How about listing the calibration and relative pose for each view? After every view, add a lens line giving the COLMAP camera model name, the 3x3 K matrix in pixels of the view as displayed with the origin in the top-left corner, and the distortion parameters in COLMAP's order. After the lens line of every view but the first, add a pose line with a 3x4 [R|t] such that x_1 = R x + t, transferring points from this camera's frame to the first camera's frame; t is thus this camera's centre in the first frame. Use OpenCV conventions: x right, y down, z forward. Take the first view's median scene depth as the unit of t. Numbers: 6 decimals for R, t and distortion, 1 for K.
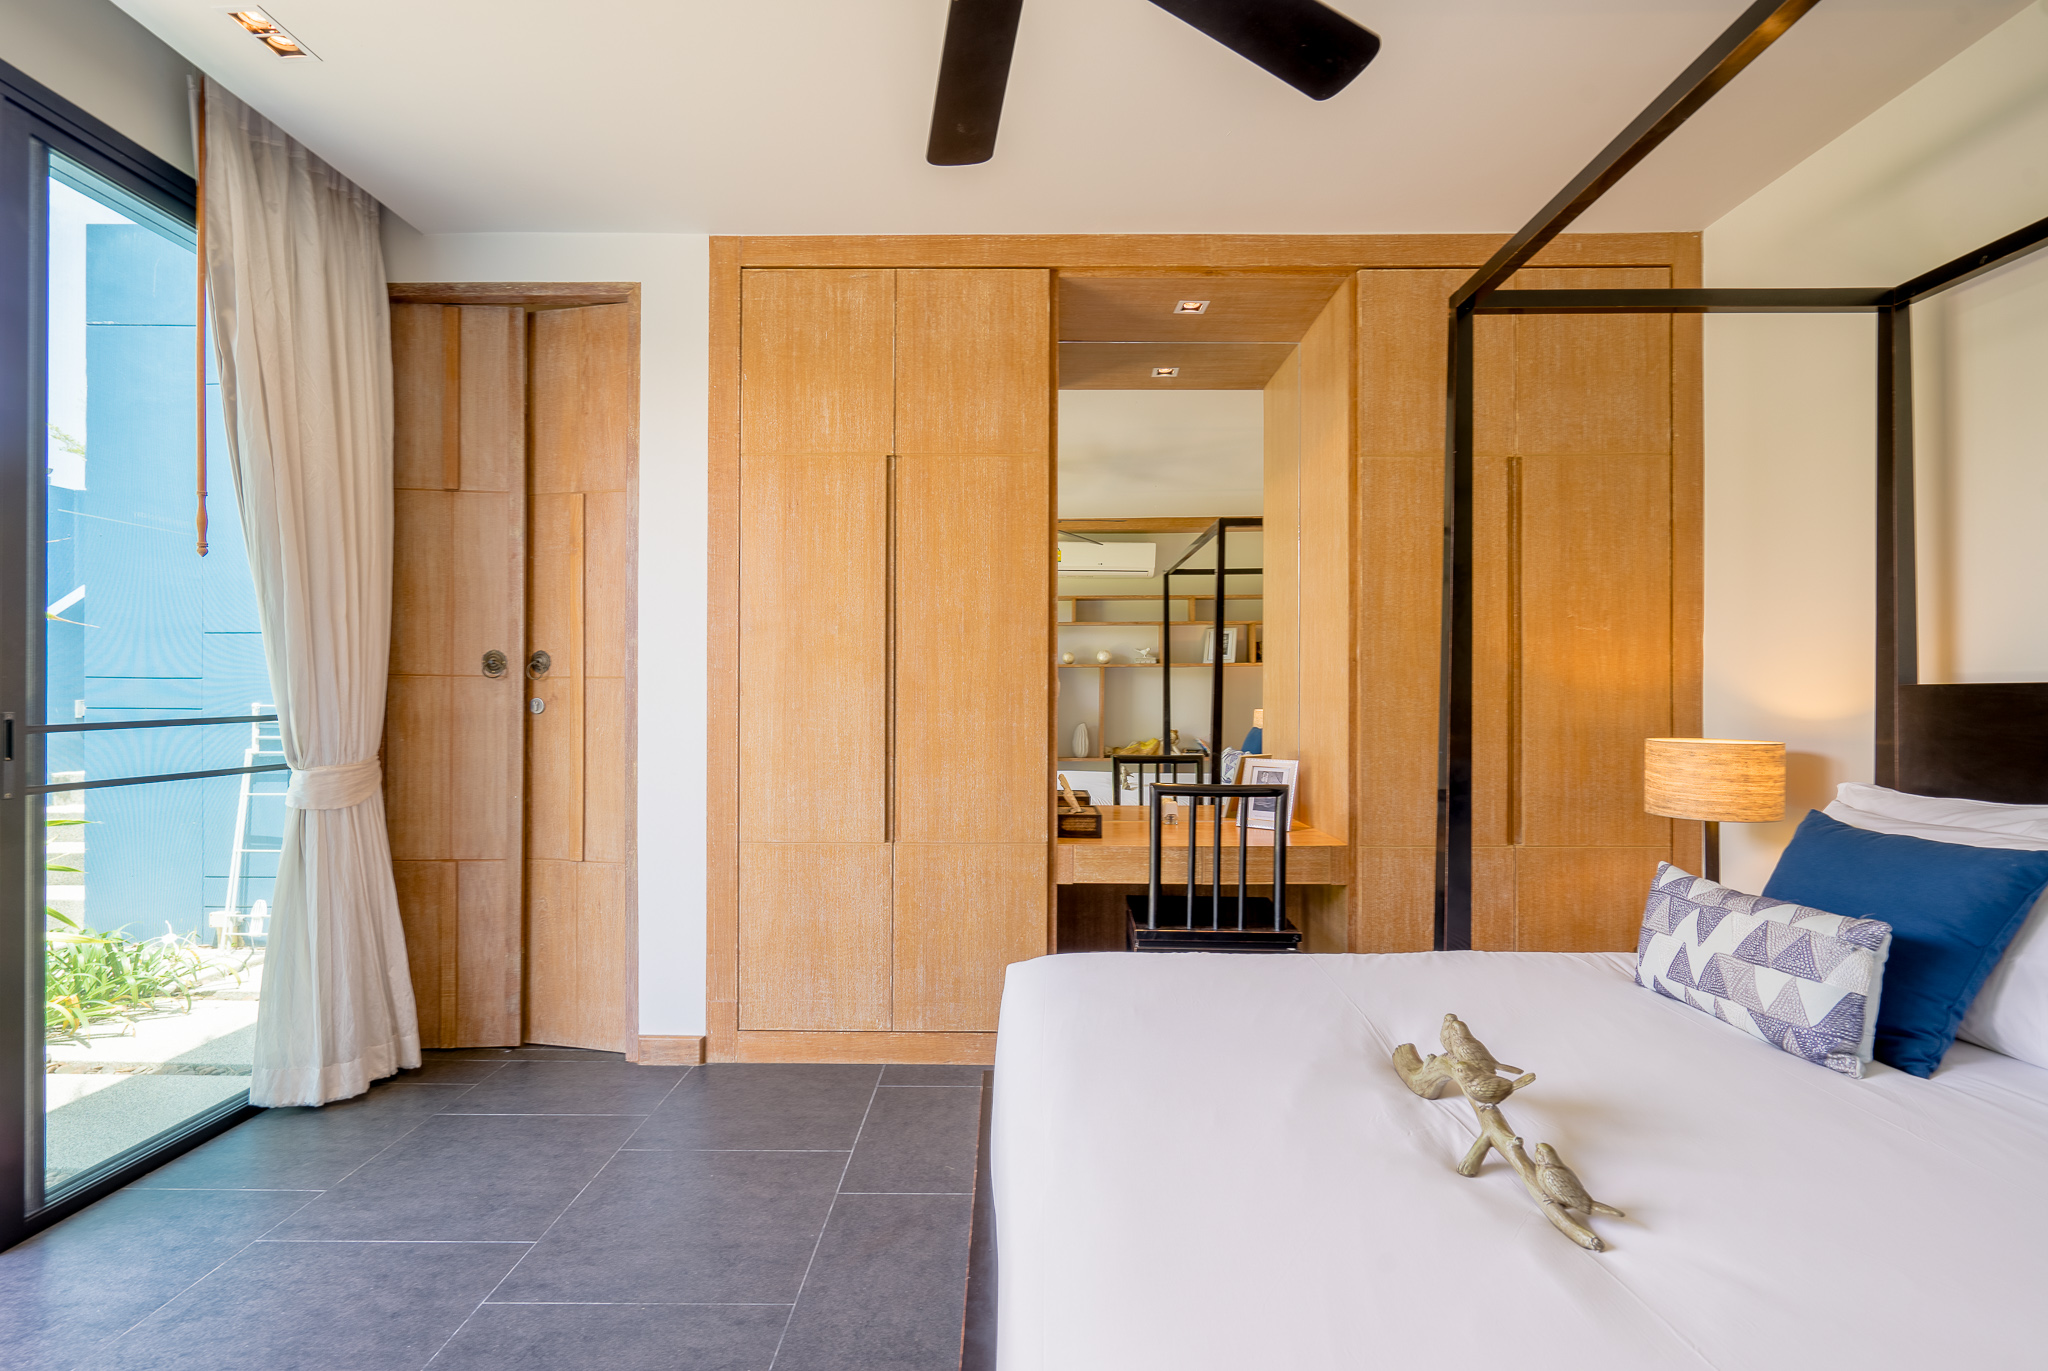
lens RADIAL K [[930.2, 0, 1019.9], [0, 930.2, 694.1], [0, 0, 1]] dist [-0.008337, 0.002958]
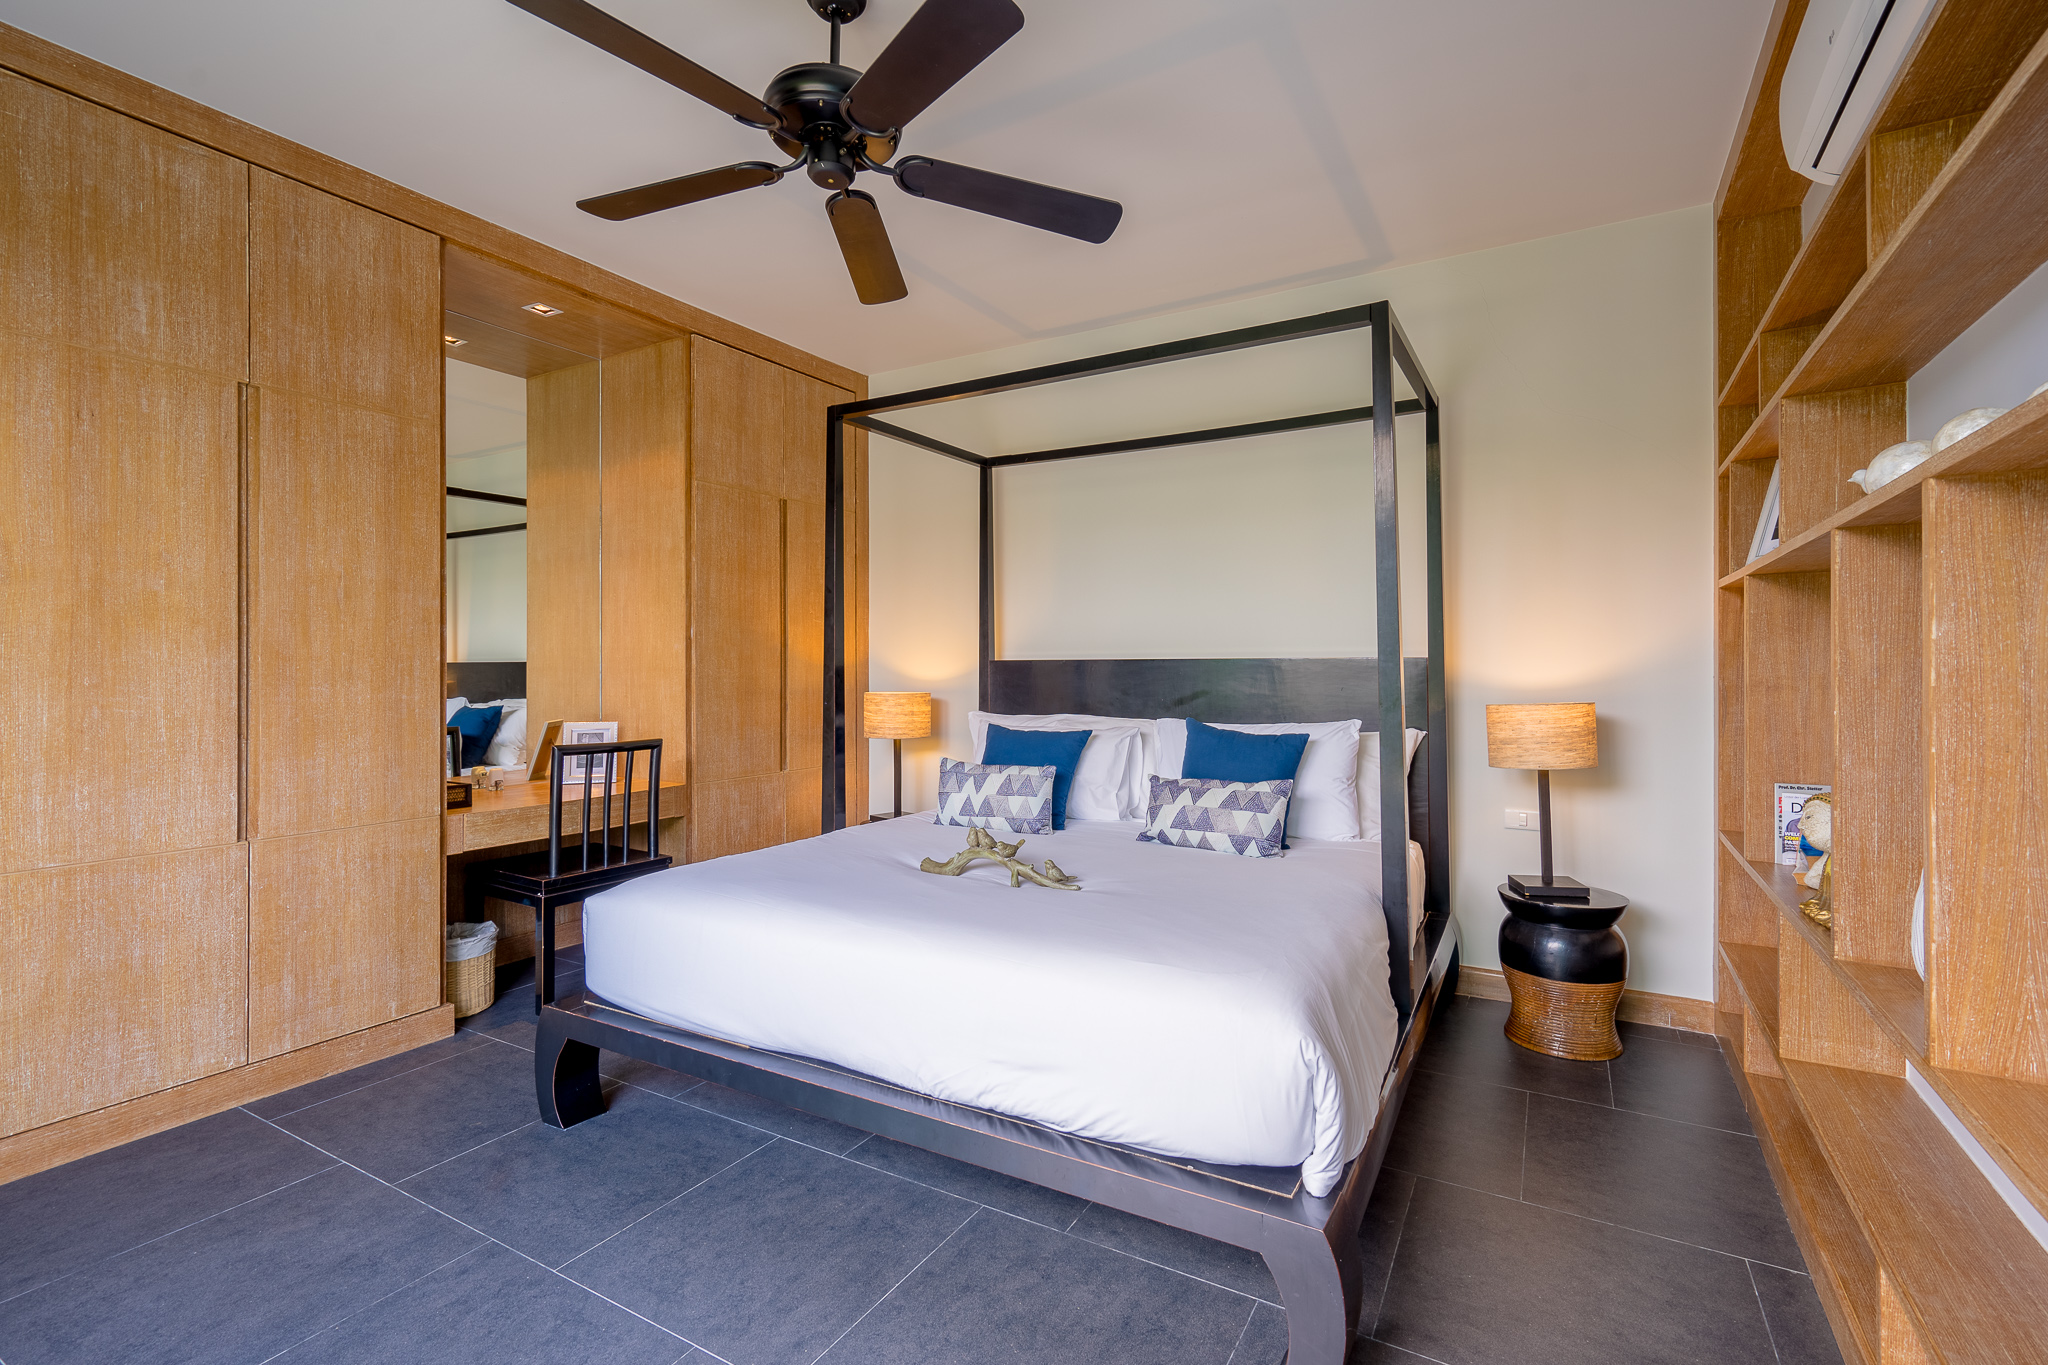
lens RADIAL K [[930.2, 0, 1031.2], [0, 930.2, 664.0], [0, 0, 1]] dist [-0.008337, 0.002958]
pose [[0.492939, -0.000063, 0.870064, -0.519854], [0.000574, 1.000000, -0.000253, -0.000874], [-0.870064, 0.000624, 0.492939, -0.036733]]
